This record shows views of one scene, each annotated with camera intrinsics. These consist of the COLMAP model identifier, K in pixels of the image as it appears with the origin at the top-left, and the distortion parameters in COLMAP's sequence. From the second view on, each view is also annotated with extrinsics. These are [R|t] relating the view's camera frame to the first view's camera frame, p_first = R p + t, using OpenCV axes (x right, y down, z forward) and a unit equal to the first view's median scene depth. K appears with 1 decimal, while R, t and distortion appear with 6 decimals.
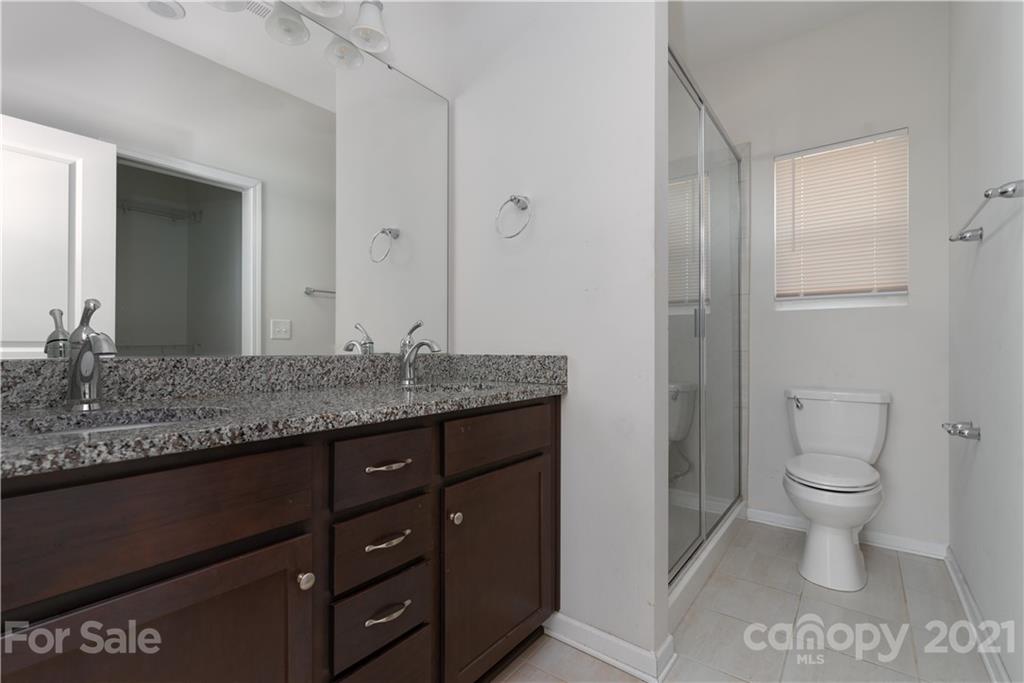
lens RADIAL K [[446.0, 0, 512.0], [0, 446.0, 341.5], [0, 0, 1]] dist [-0.011607, -0.000311]
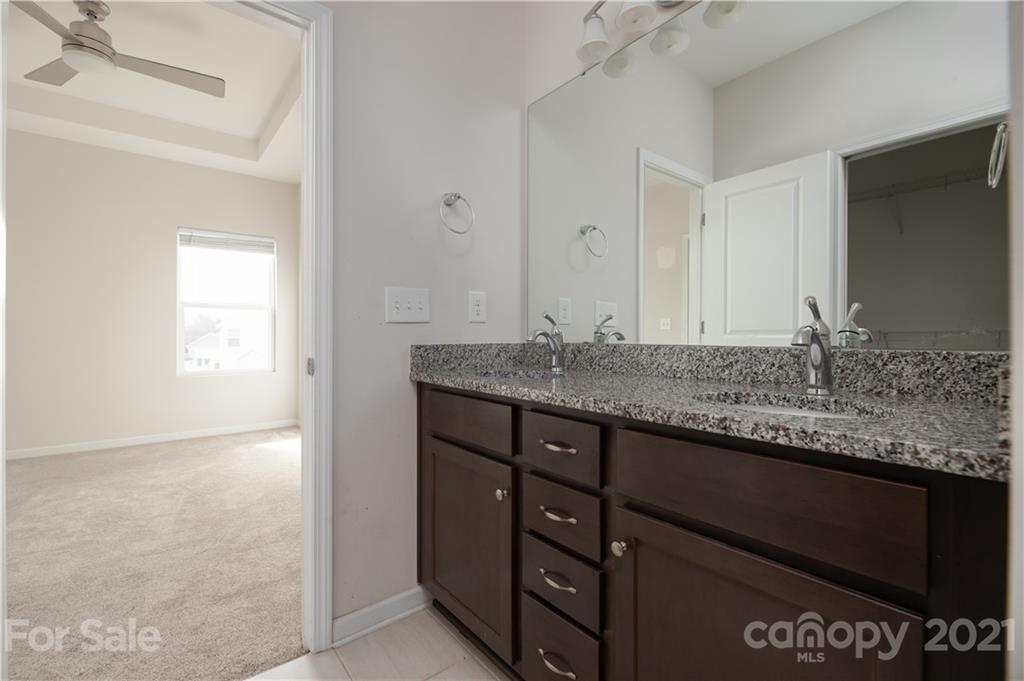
lens RADIAL K [[446.0, 0, 512.0], [0, 446.0, 340.5], [0, 0, 1]] dist [-0.011607, -0.000311]
pose [[-0.216634, 0.012214, -0.976177, 0.548239], [0.012920, 0.999870, 0.009644, 0.005163], [0.976167, -0.010523, -0.216763, 0.767071]]
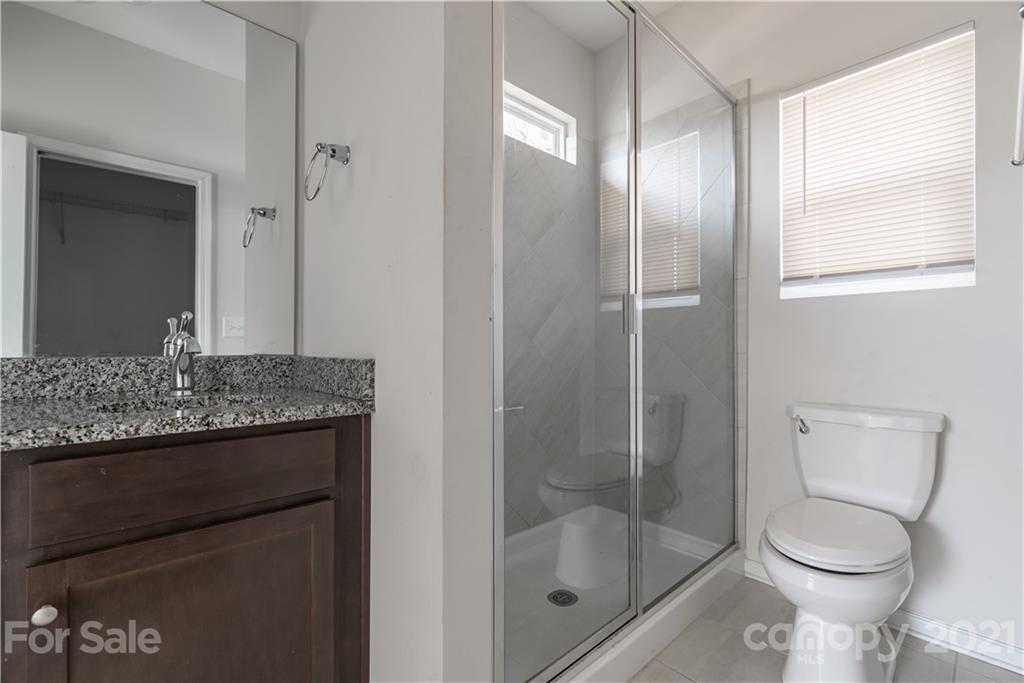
lens RADIAL K [[435.6, 0, 517.2], [0, 435.6, 341.7], [0, 0, 1]] dist [-0.001267, -0.000243]
pose [[0.987676, -0.000369, -0.156512, 0.495020], [0.000309, 1.000000, -0.000409, 0.004212], [0.156512, 0.000355, 0.987676, 0.382403]]
